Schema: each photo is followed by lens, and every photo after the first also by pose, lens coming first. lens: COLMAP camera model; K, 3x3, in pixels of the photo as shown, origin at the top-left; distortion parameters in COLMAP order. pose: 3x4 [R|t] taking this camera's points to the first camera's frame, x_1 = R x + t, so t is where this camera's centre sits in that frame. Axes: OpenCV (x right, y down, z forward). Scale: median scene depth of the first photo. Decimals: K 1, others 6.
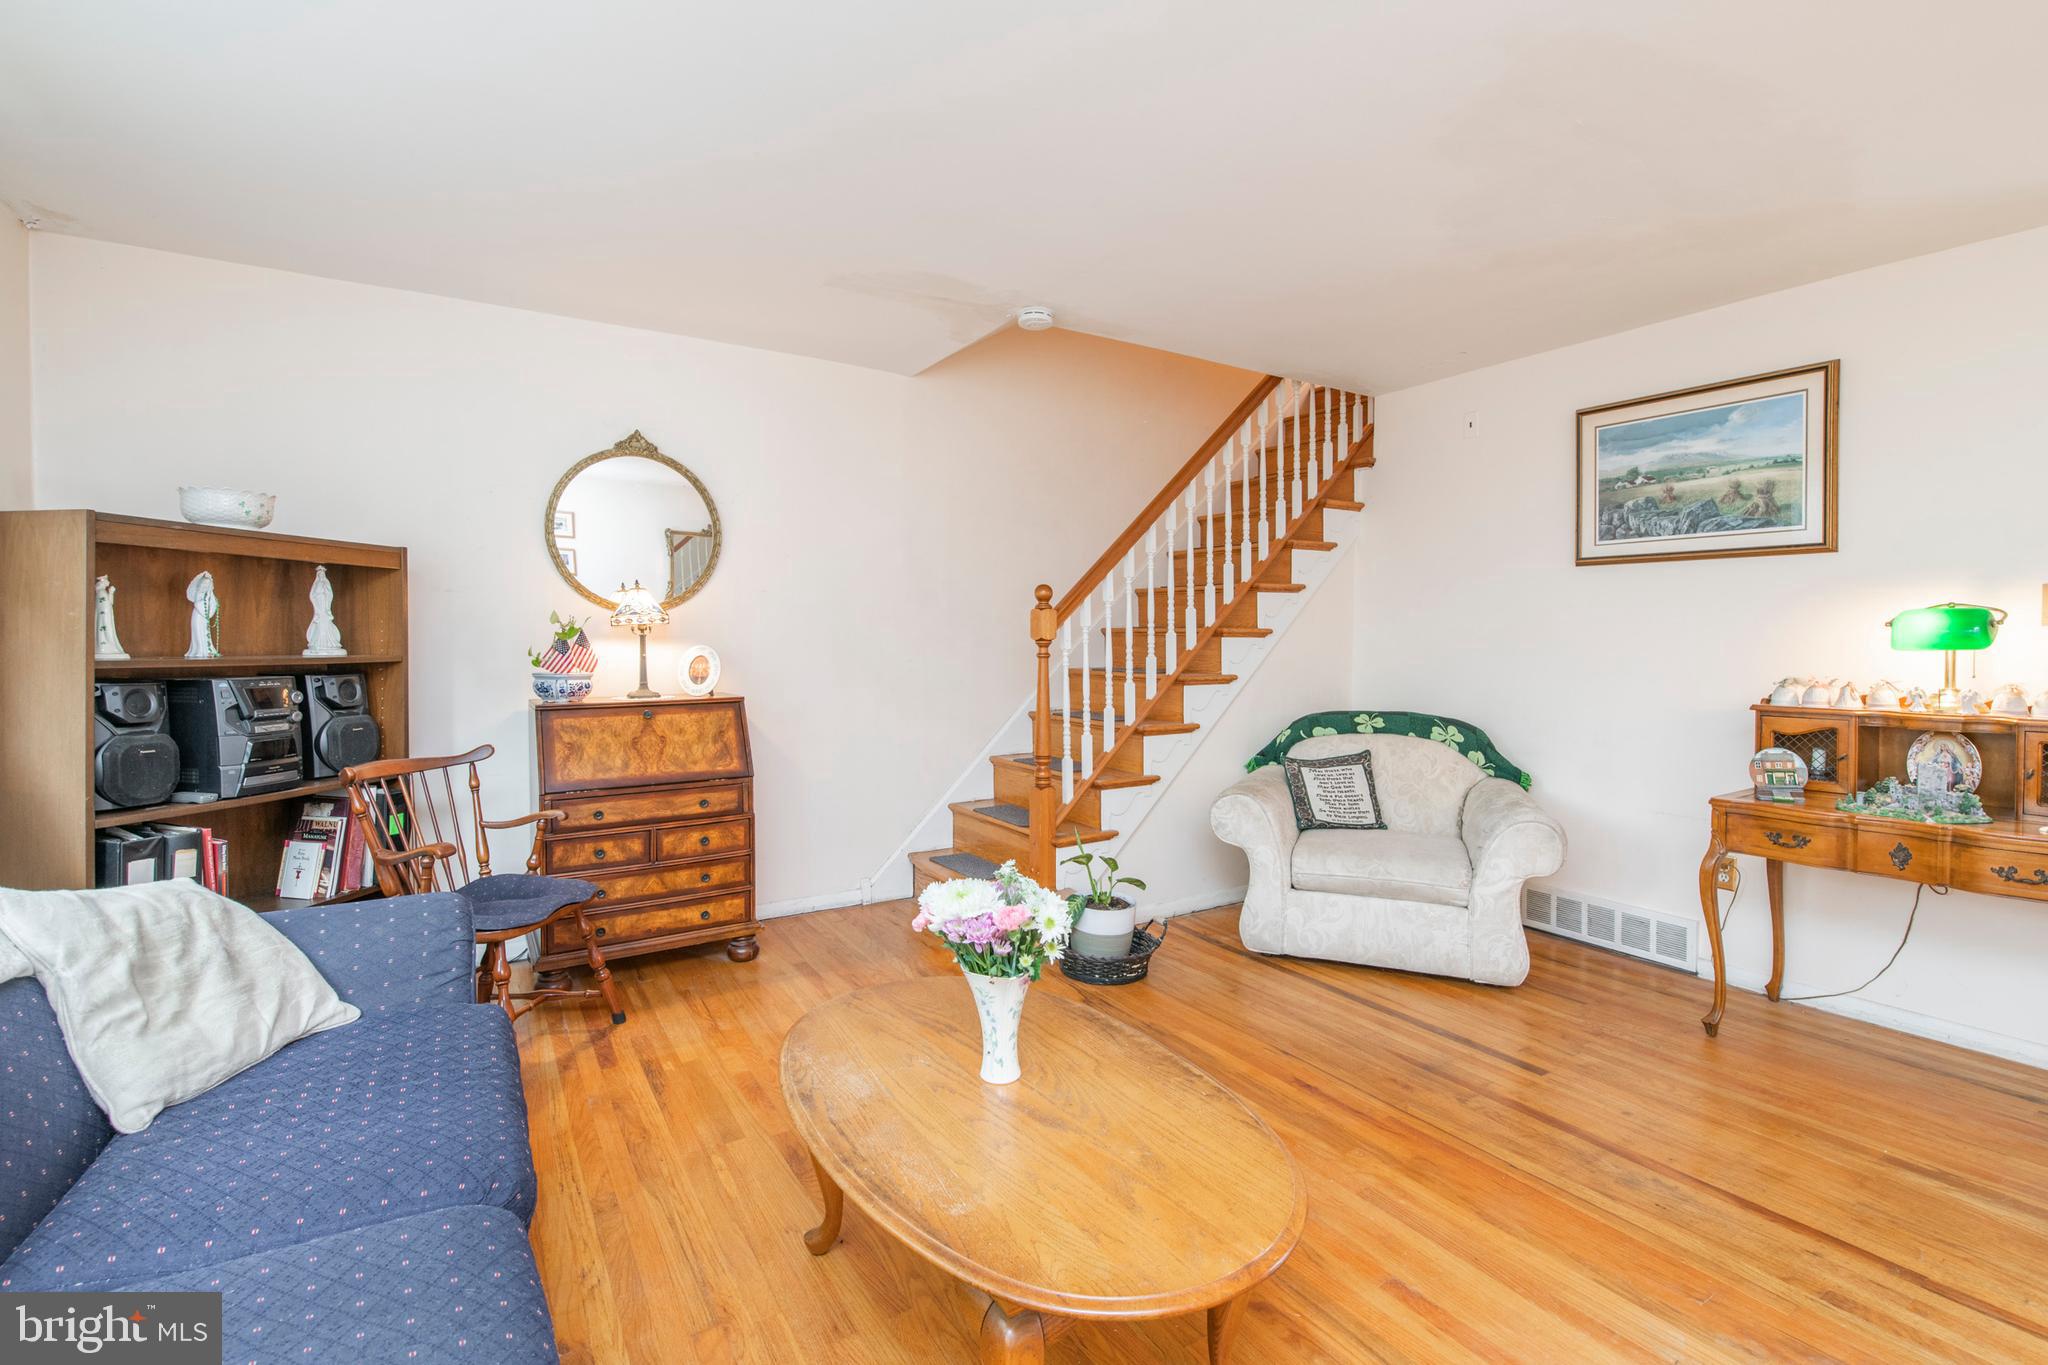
lens RADIAL K [[926.5, 0, 1025.9], [0, 926.5, 668.8], [0, 0, 1]] dist [-0.000896, -0.001251]
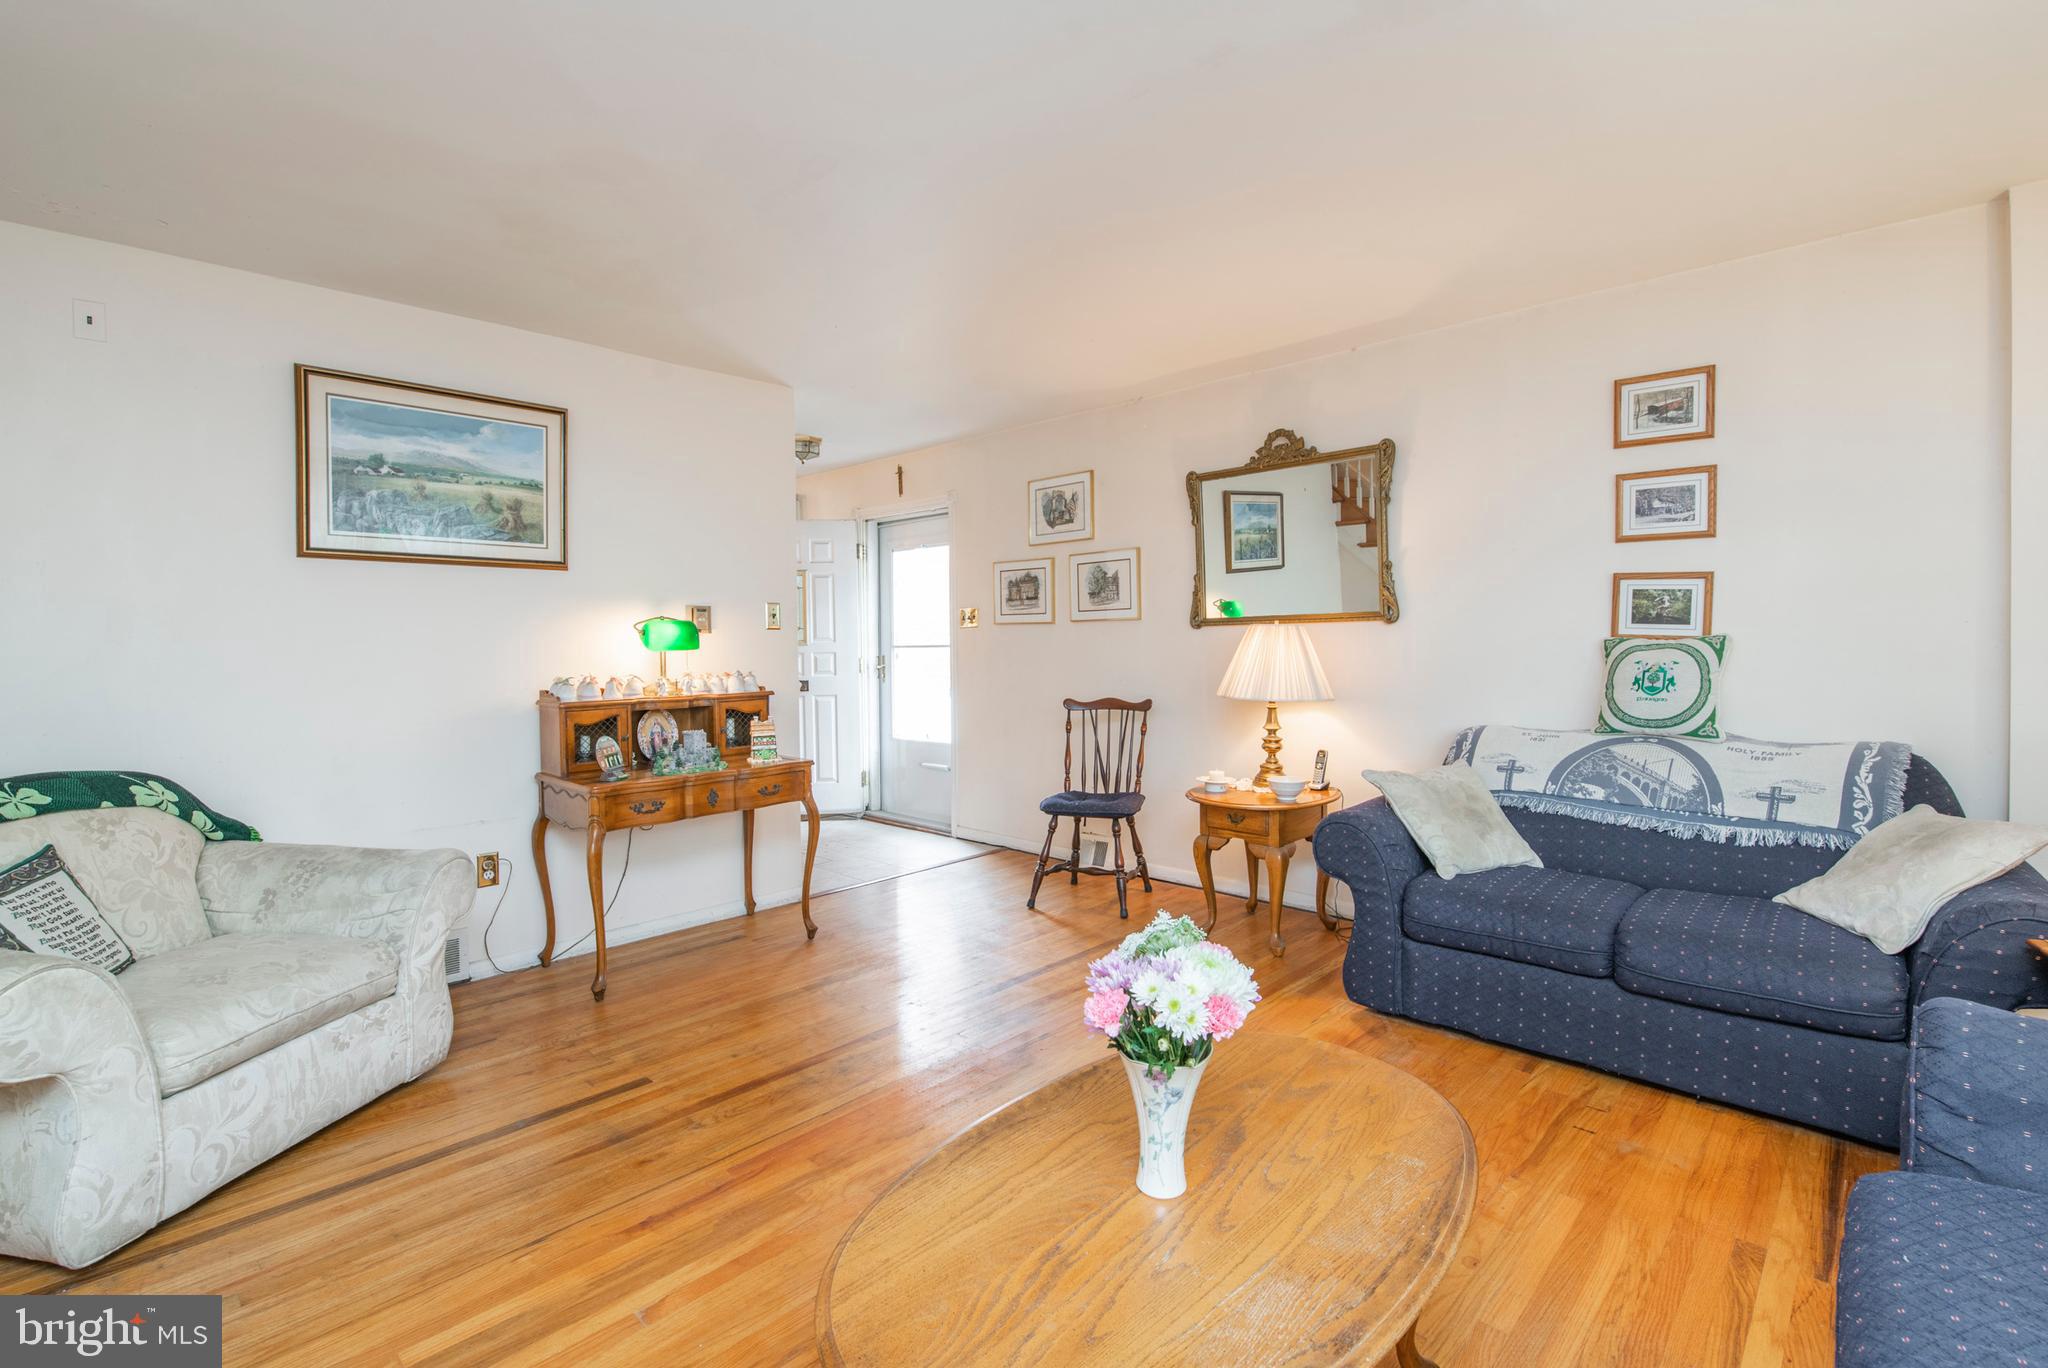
lens RADIAL K [[926.5, 0, 1026.0], [0, 926.5, 670.0], [0, 0, 1]] dist [-0.000896, -0.001251]
pose [[-0.247009, -0.032089, 0.968482, -0.396114], [0.042133, 0.998151, 0.043818, -0.023573], [-0.968097, 0.051628, -0.245200, 0.669832]]
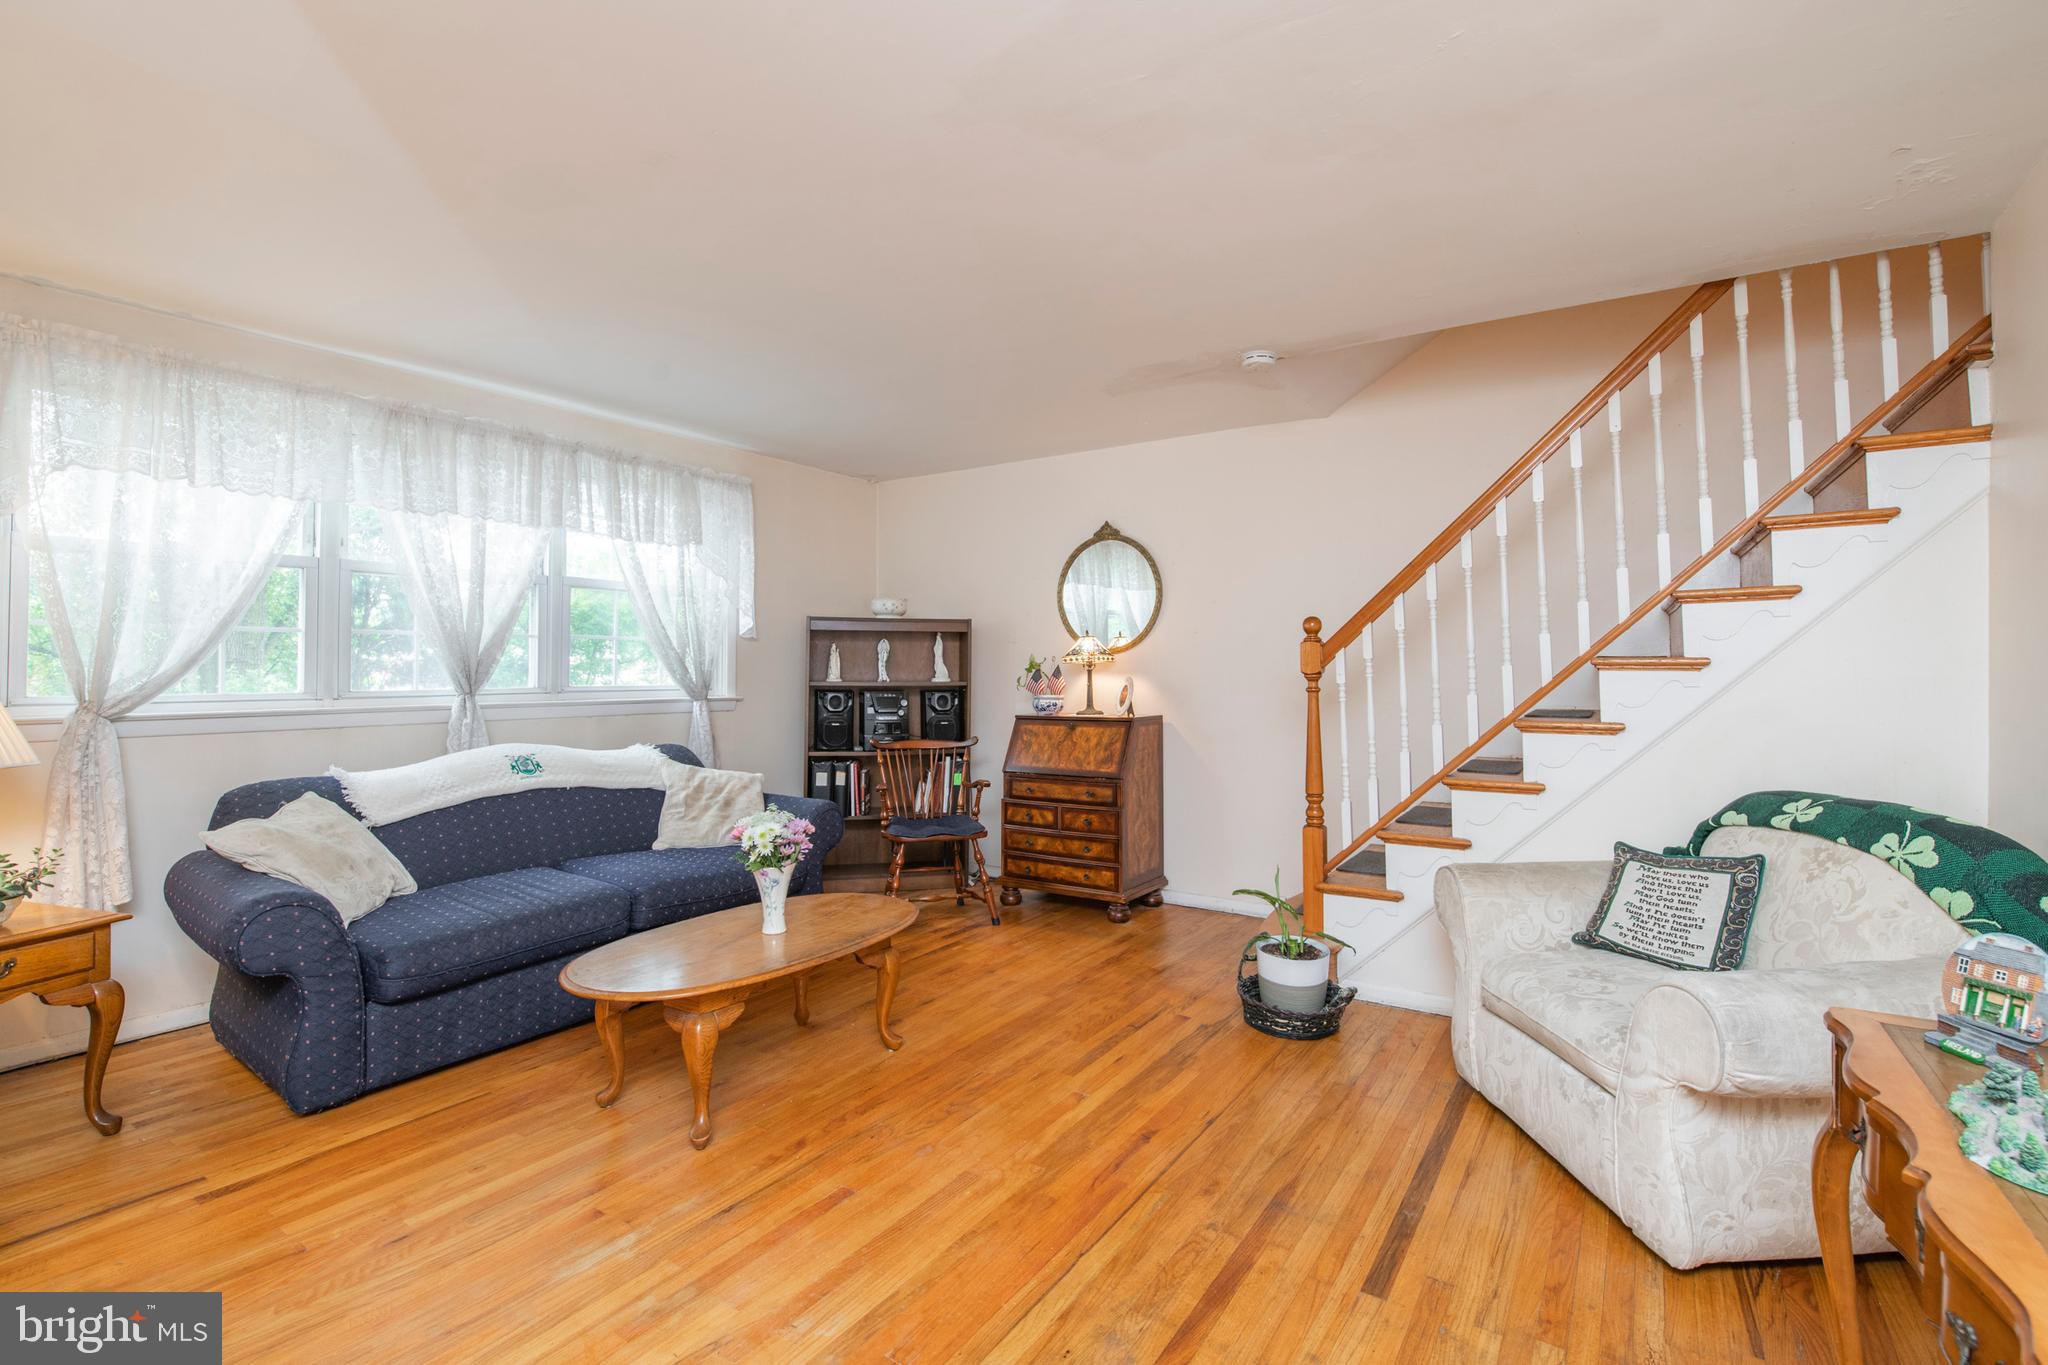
lens RADIAL K [[926.5, 0, 1026.7], [0, 926.5, 665.4], [0, 0, 1]] dist [-0.000896, -0.001251]
pose [[0.410882, -0.006750, -0.911663, 0.884181], [-0.029230, 0.999361, -0.020573, -0.012478], [0.911220, 0.035101, 0.410423, 0.370837]]
